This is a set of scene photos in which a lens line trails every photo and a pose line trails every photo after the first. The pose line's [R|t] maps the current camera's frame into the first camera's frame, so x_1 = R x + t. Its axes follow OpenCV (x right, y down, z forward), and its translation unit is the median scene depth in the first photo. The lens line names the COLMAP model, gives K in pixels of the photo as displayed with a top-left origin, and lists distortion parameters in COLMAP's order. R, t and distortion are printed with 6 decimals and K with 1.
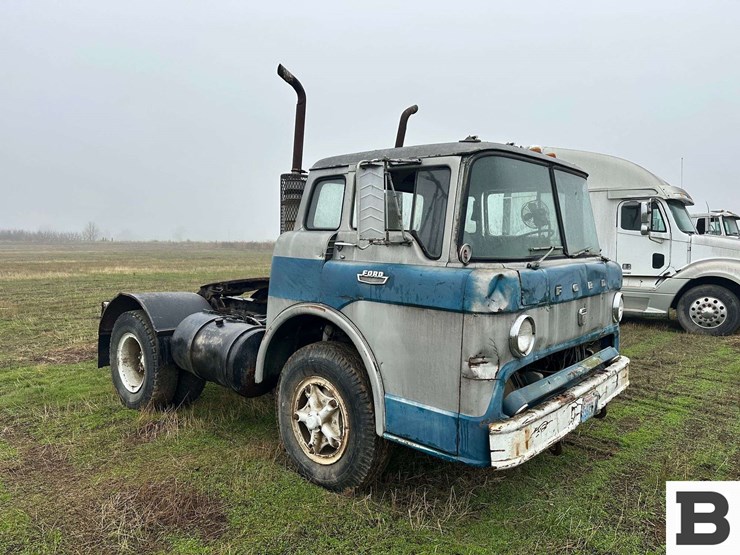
lens RADIAL K [[522.0, 0, 375.1], [0, 522.0, 276.1], [0, 0, 1]] dist [0.045462, -0.045845]
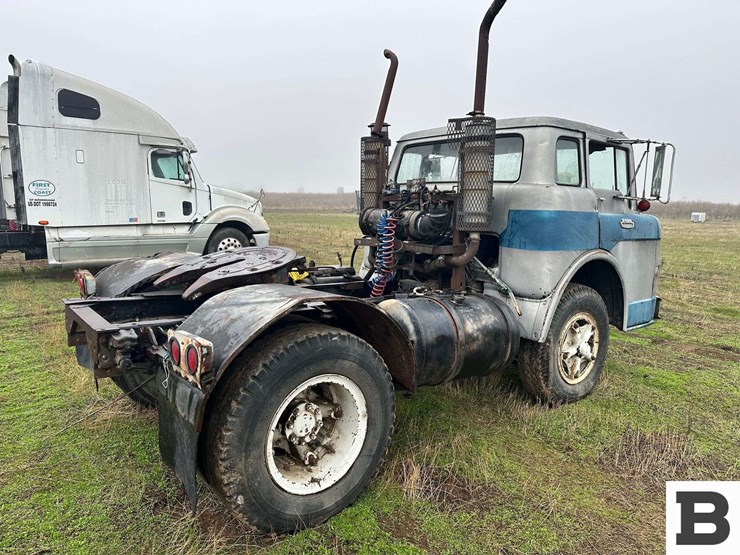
lens RADIAL K [[522.0, 0, 373.6], [0, 522.0, 275.1], [0, 0, 1]] dist [0.045462, -0.045845]
pose [[0.184469, -0.142548, 0.972446, -1.268448], [0.041570, 0.989672, 0.137188, -0.069761], [-0.981959, 0.015117, 0.188489, 1.171469]]
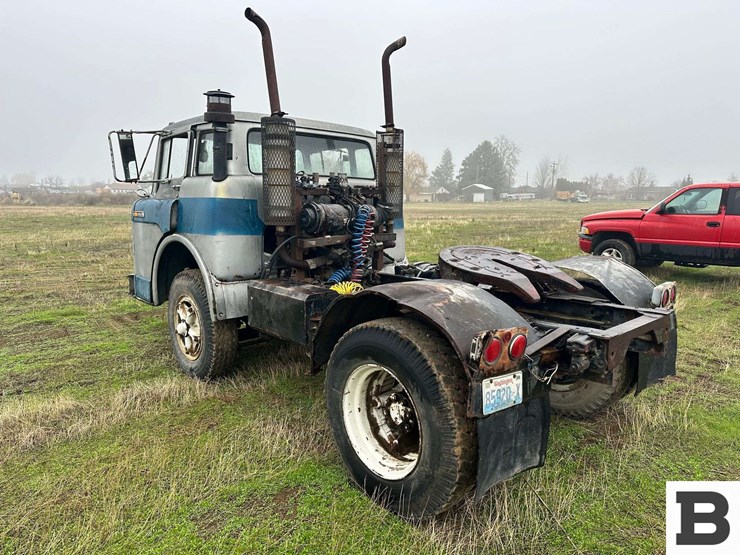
lens RADIAL K [[522.0, 0, 367.8], [0, 522.0, 279.9], [0, 0, 1]] dist [0.045462, -0.045845]
pose [[-0.991442, -0.041697, 0.123712, -0.274064], [-0.012715, 0.973958, 0.226371, -0.152626], [-0.129929, 0.222861, -0.966153, 2.504847]]
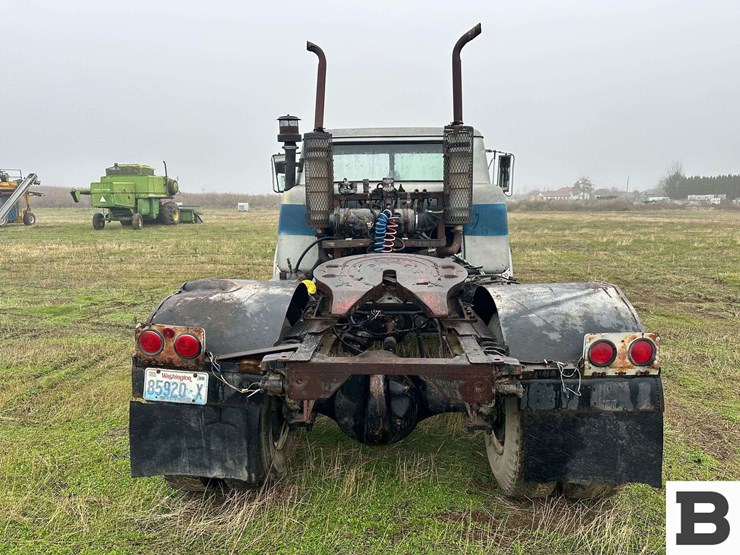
lens RADIAL K [[522.0, 0, 371.7], [0, 522.0, 271.6], [0, 0, 1]] dist [0.045462, -0.045845]
pose [[-0.604240, -0.116208, 0.788283, -1.052109], [0.052031, 0.981442, 0.184567, -0.130775], [-0.795102, 0.152538, -0.586980, 2.055081]]
